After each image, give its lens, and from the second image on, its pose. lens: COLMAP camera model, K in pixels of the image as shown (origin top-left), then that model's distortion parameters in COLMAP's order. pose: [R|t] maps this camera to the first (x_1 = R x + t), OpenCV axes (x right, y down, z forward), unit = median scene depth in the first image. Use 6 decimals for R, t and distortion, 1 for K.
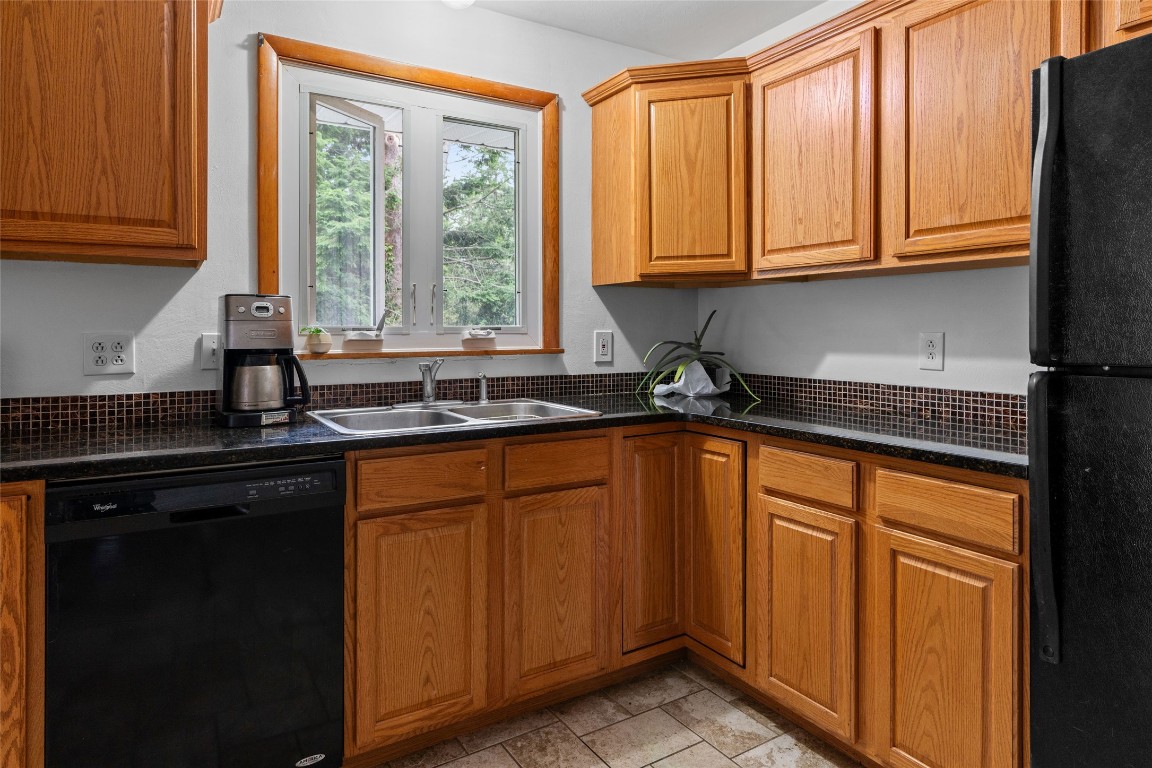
lens RADIAL K [[673.3, 0, 572.2], [0, 673.3, 327.0], [0, 0, 1]] dist [-0.008730, 0.001471]
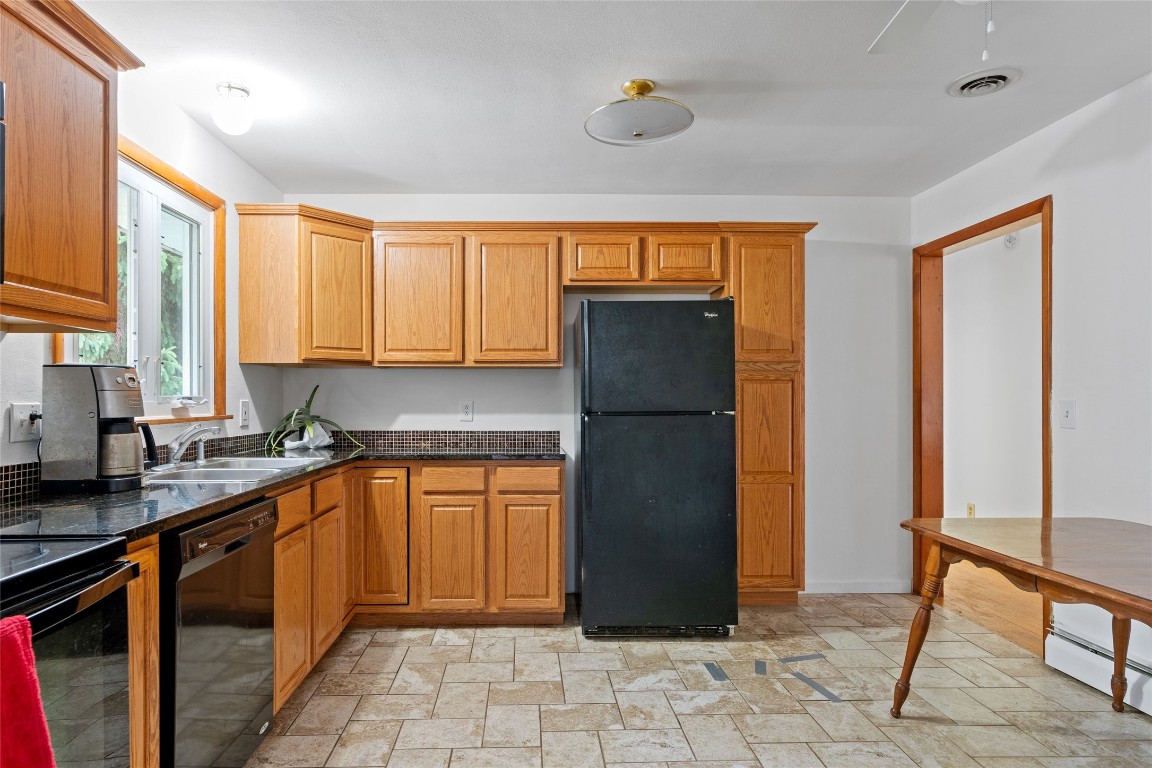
lens RADIAL K [[642.2, 0, 572.6], [0, 642.2, 393.5], [0, 0, 1]] dist [0.000919, -0.000074]
pose [[0.469674, 0.009012, 0.882794, -0.922227], [-0.004647, 0.999959, -0.007736, -0.000197], [-0.882828, -0.000469, 0.469696, -0.093925]]
